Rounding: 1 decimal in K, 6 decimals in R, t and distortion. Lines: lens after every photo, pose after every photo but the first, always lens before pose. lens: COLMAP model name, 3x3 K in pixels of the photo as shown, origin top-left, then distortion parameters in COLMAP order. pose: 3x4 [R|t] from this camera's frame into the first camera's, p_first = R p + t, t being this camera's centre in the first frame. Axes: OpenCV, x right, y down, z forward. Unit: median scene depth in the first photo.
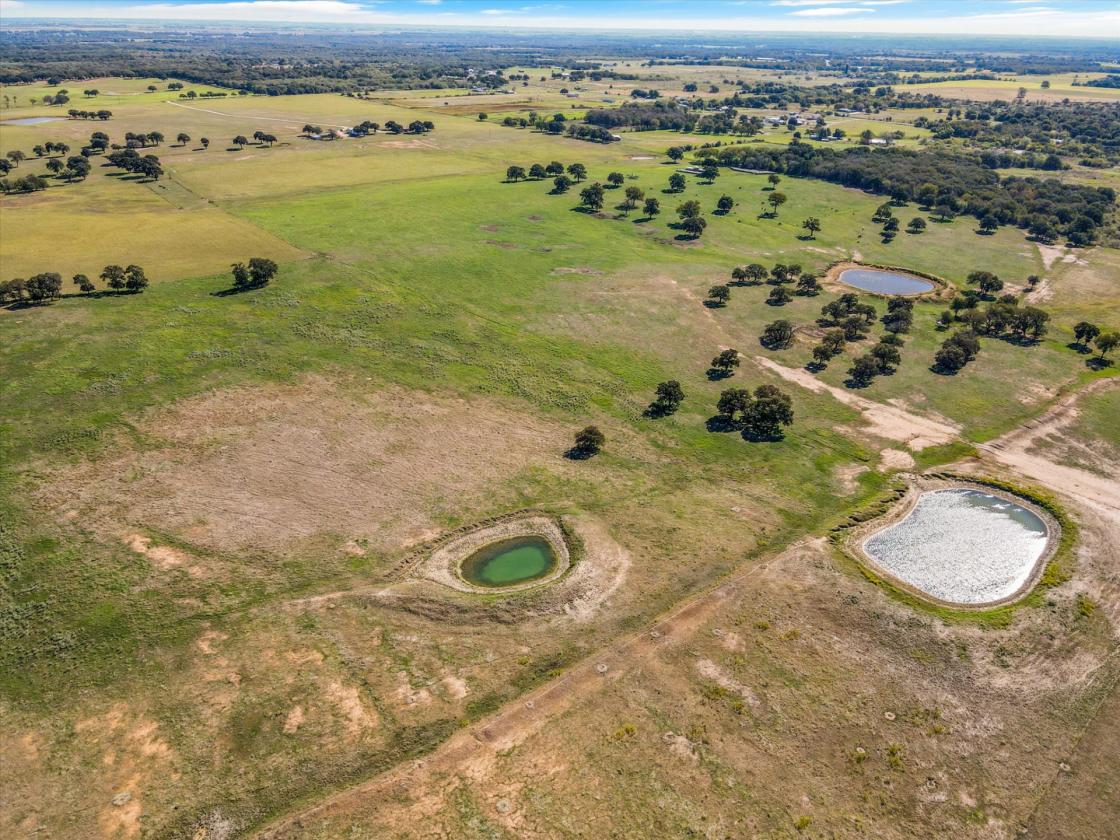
lens RADIAL K [[814.2, 0, 560.0], [0, 814.2, 420.0], [0, 0, 1]] dist [0.019103, 0.000681]
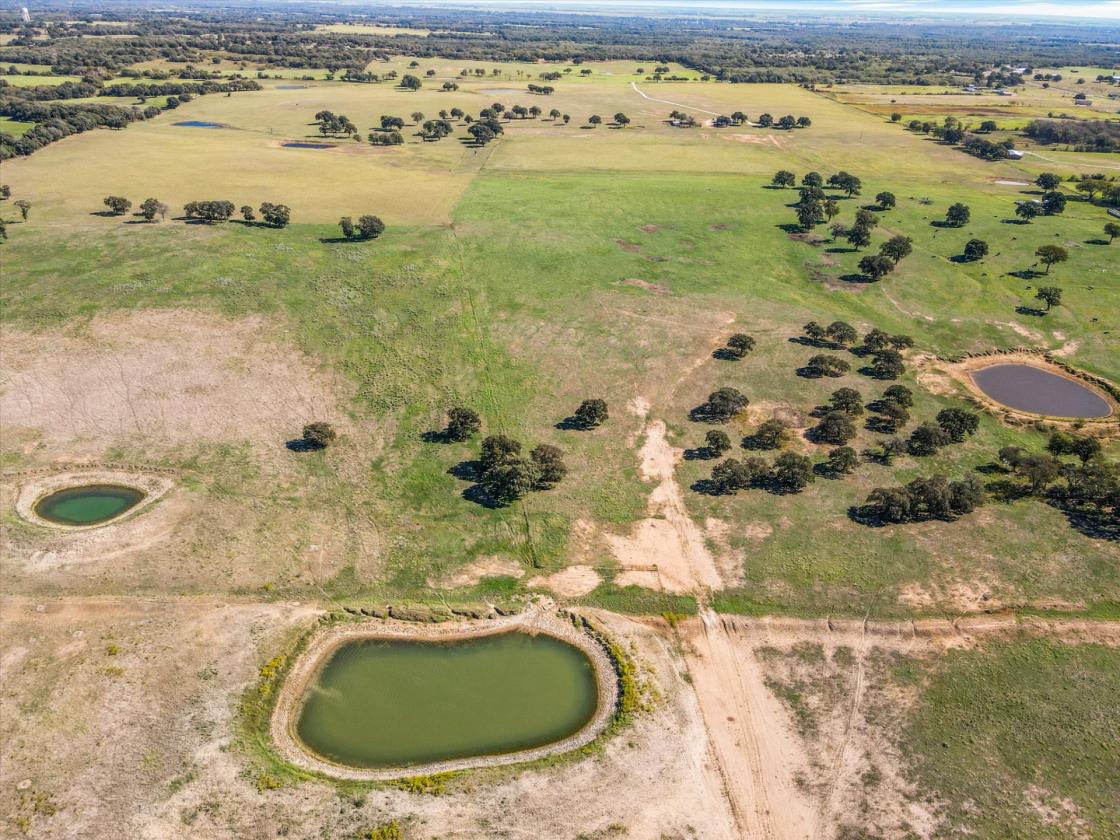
lens RADIAL K [[816.6, 0, 560.0], [0, 816.6, 420.0], [0, 0, 1]] dist [0.020860, -0.007365]
pose [[0.784262, 0.285731, -0.550718, 0.666582], [-0.281065, 0.954955, 0.095206, -0.140122], [0.553114, 0.080121, 0.829244, 0.300019]]
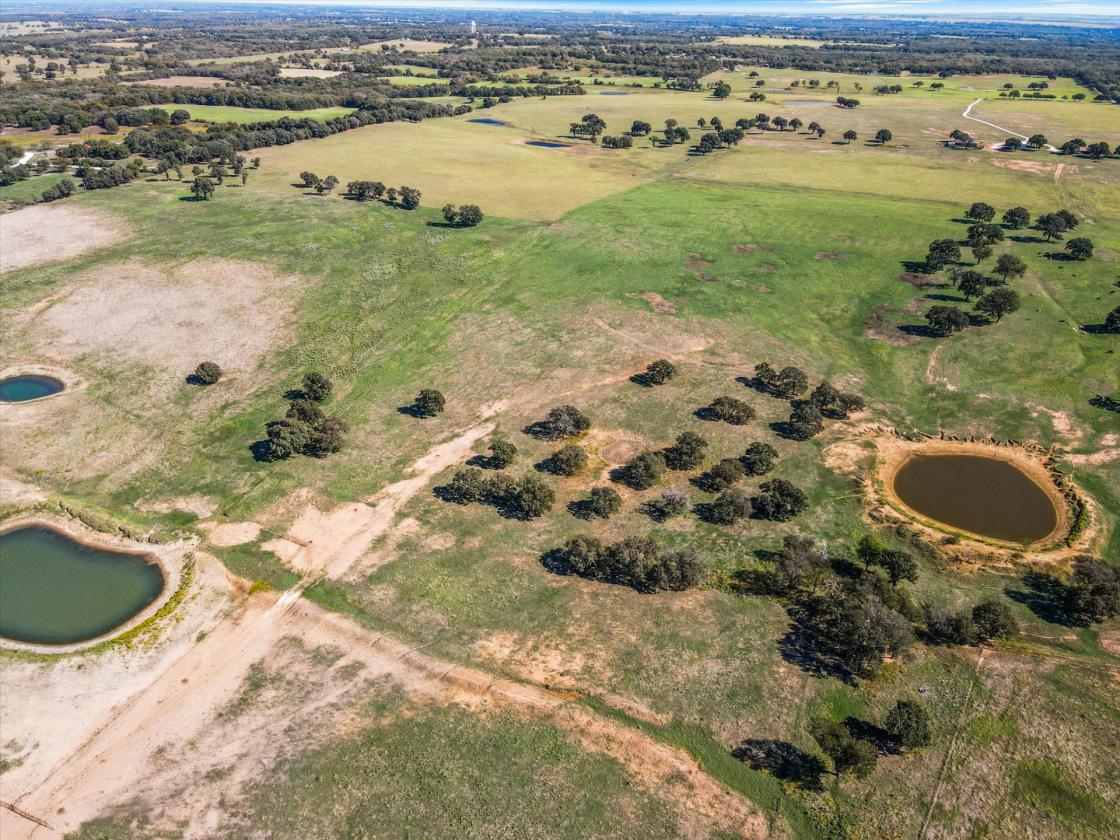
lens RADIAL K [[814.2, 0, 560.0], [0, 814.2, 420.0], [0, 0, 1]] dist [0.019103, 0.000681]
pose [[0.406288, 0.405915, -0.818635, 0.999368], [-0.405294, 0.883015, 0.236690, -0.323225], [0.818942, 0.235623, 0.523273, 0.696379]]
